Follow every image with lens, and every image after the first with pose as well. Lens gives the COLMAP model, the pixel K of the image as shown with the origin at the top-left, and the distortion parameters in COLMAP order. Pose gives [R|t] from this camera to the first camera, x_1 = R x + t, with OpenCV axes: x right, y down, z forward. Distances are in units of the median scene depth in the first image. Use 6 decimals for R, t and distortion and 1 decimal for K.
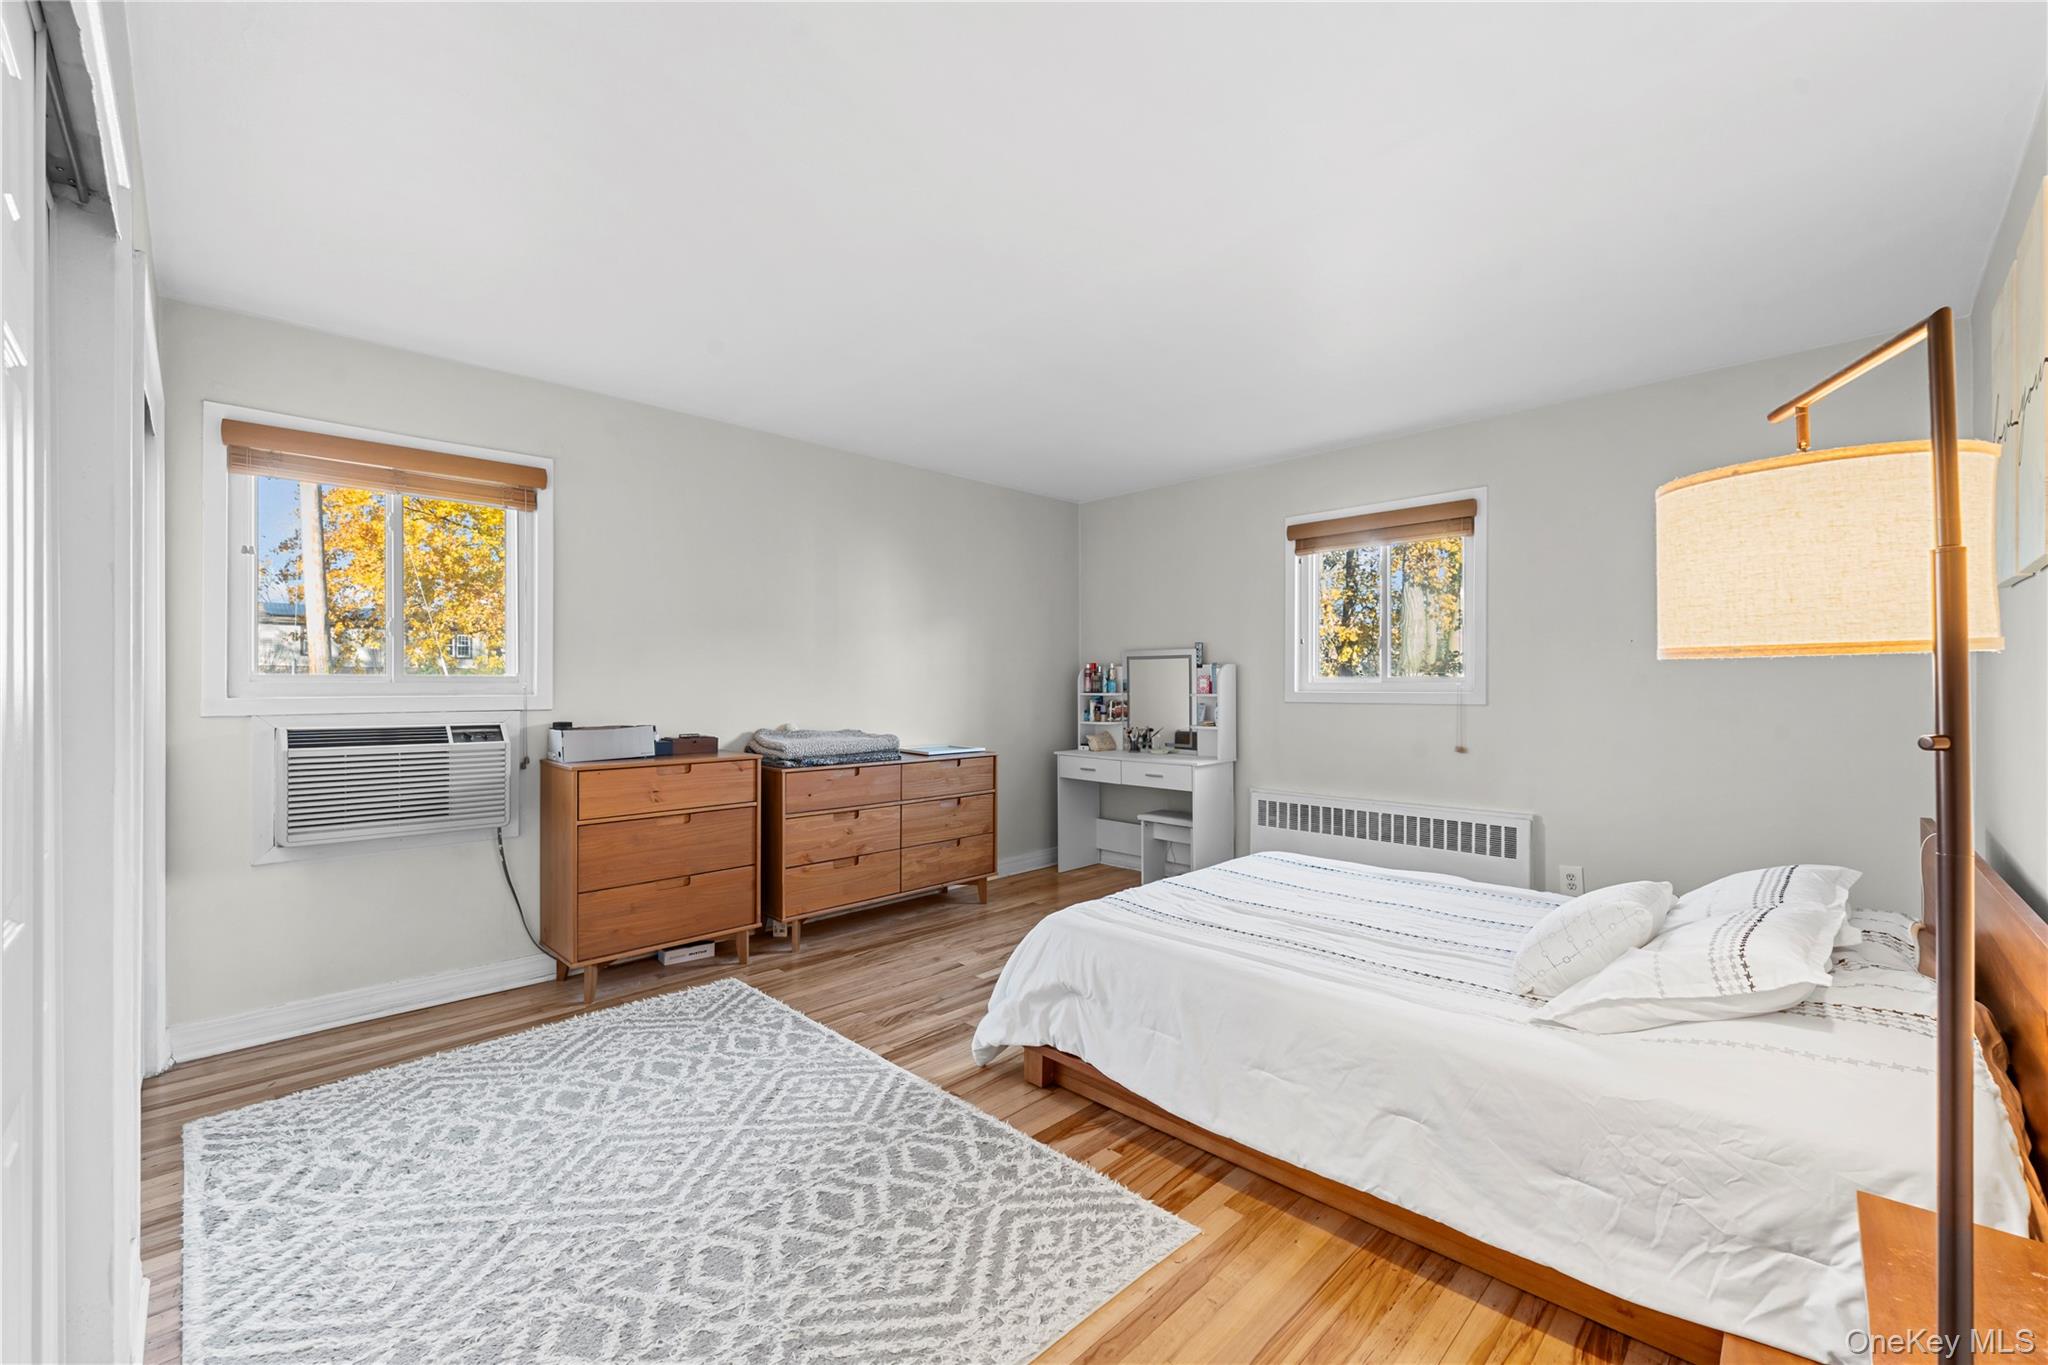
lens RADIAL K [[844.0, 0, 1024.9], [0, 844.0, 678.5], [0, 0, 1]] dist [0.000386, 0.000024]
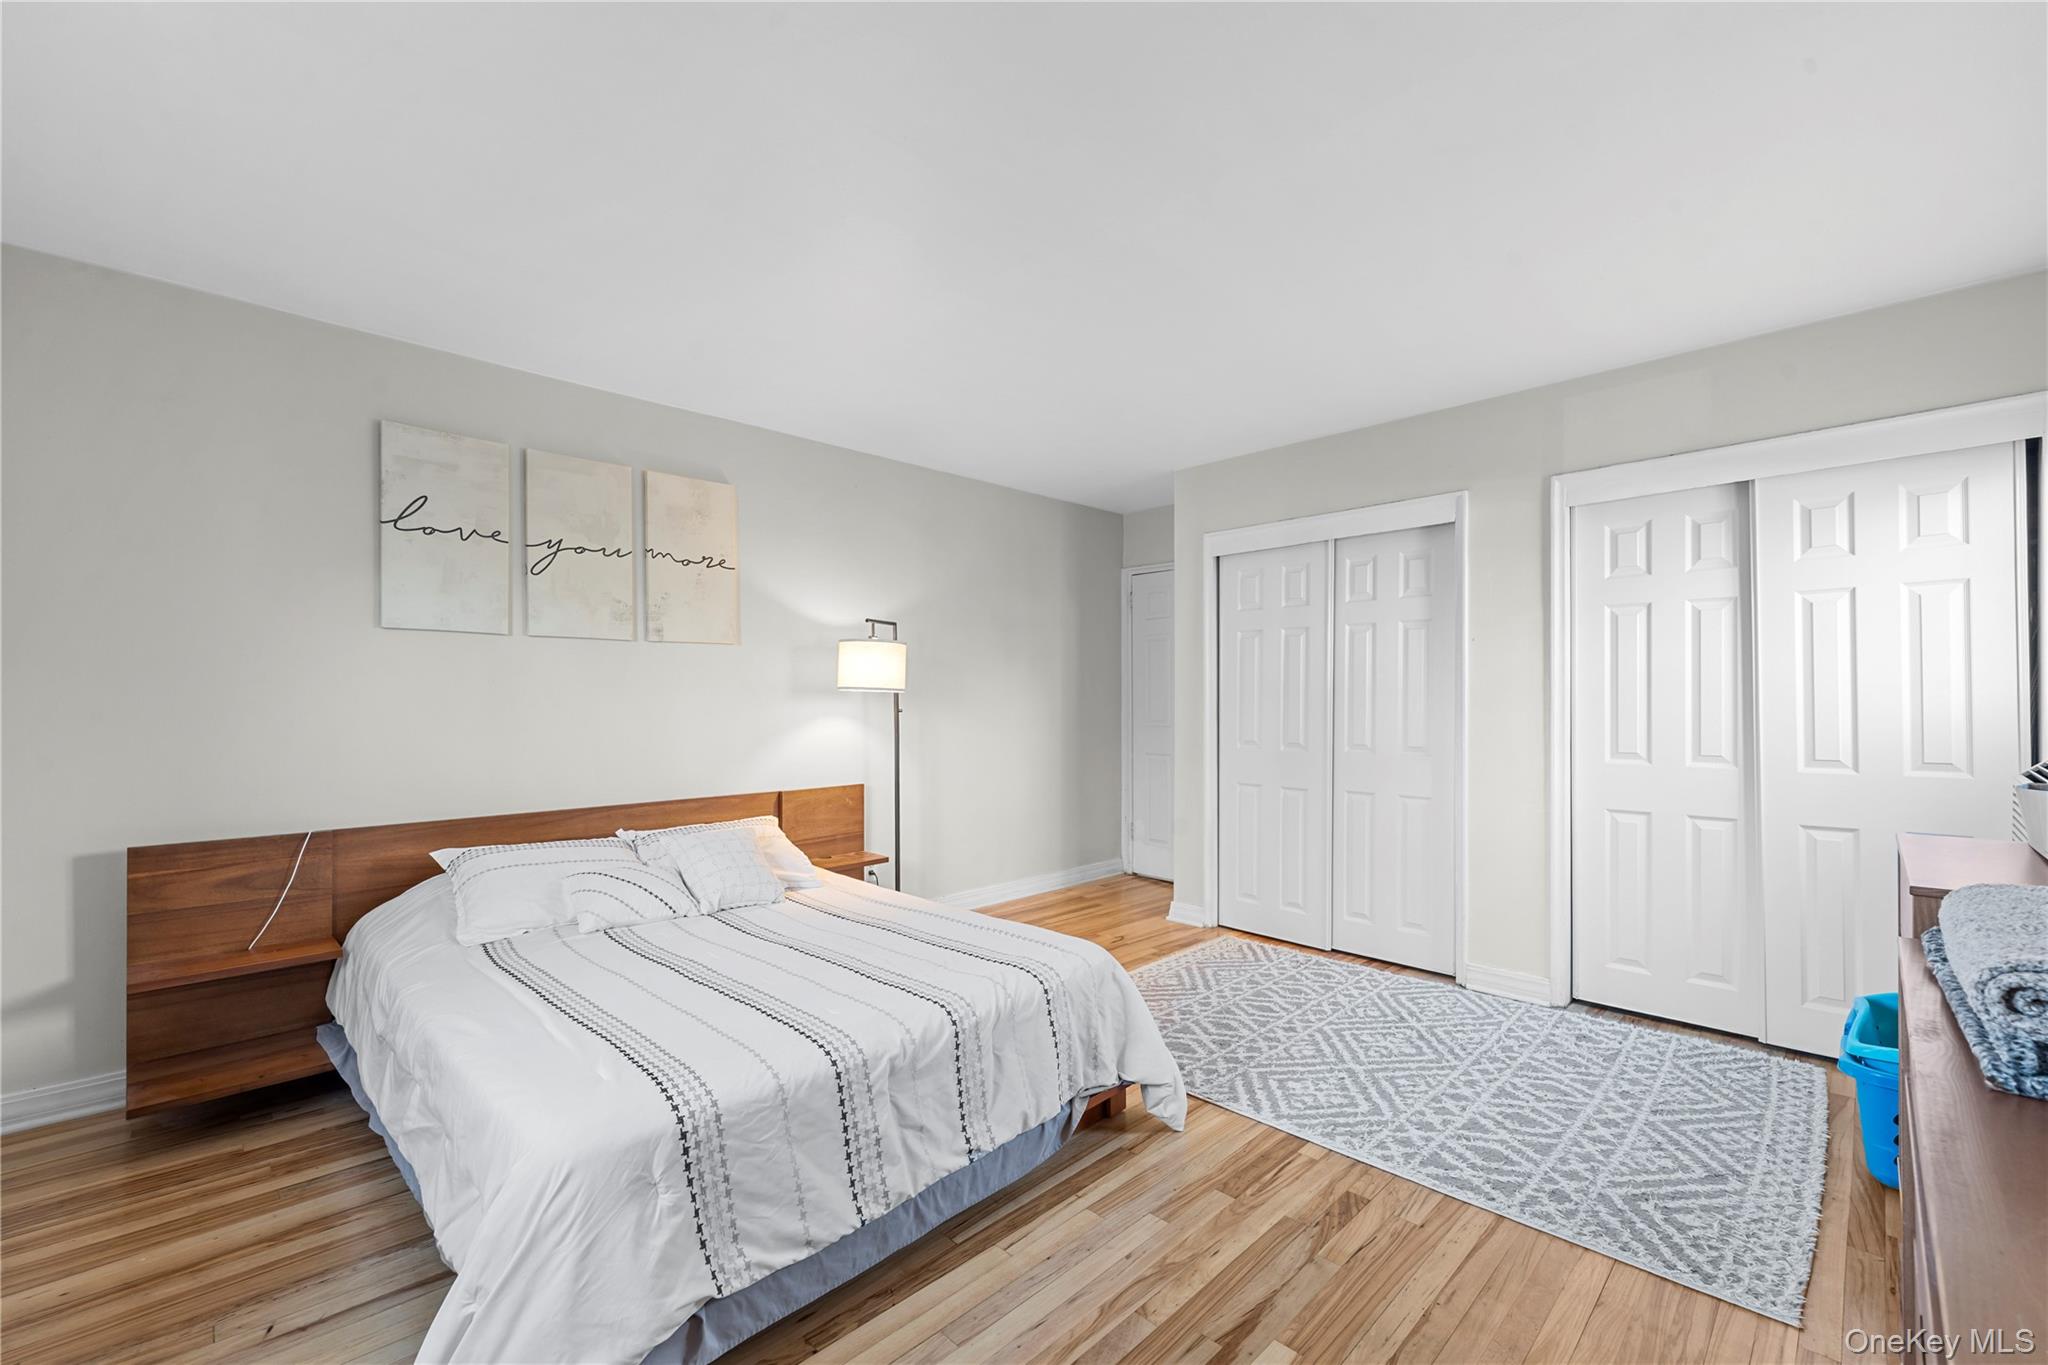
lens RADIAL K [[844.0, 0, 1023.3], [0, 844.0, 686.6], [0, 0, 1]] dist [0.000386, 0.000024]
pose [[-0.999893, 0.006567, -0.013049, 0.126141], [0.006661, 0.999952, -0.007173, -0.004987], [0.013001, -0.007260, -0.999889, 1.929785]]
